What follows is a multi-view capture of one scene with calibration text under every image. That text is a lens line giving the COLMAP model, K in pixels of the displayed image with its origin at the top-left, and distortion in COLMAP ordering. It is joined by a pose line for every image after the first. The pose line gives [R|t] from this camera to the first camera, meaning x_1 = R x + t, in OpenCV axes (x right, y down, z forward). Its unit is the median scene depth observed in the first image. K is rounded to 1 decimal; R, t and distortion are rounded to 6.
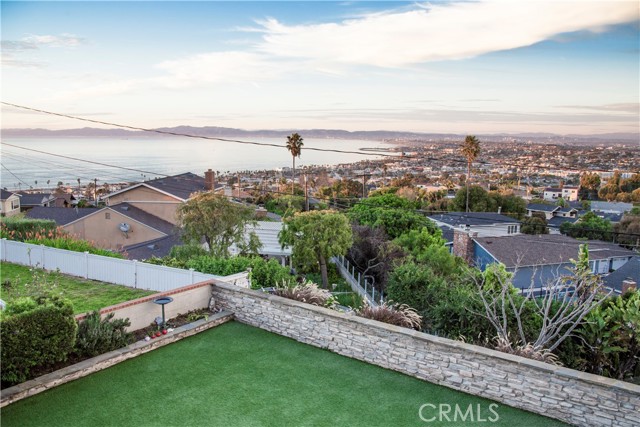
lens RADIAL K [[529.4, 0, 317.8], [0, 529.4, 224.5], [0, 0, 1]] dist [-0.157879, 0.141833]
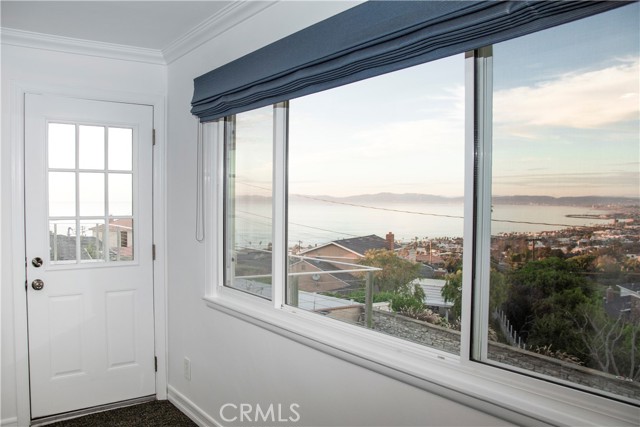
lens RADIAL K [[530.2, 0, 319.7], [0, 530.2, 252.4], [0, 0, 1]] dist [-0.143761, 0.133367]
pose [[0.931250, 0.021713, -0.363732, 0.100306], [-0.048014, 0.996831, -0.063422, 0.027860], [0.361203, 0.076526, 0.929342, -0.186399]]
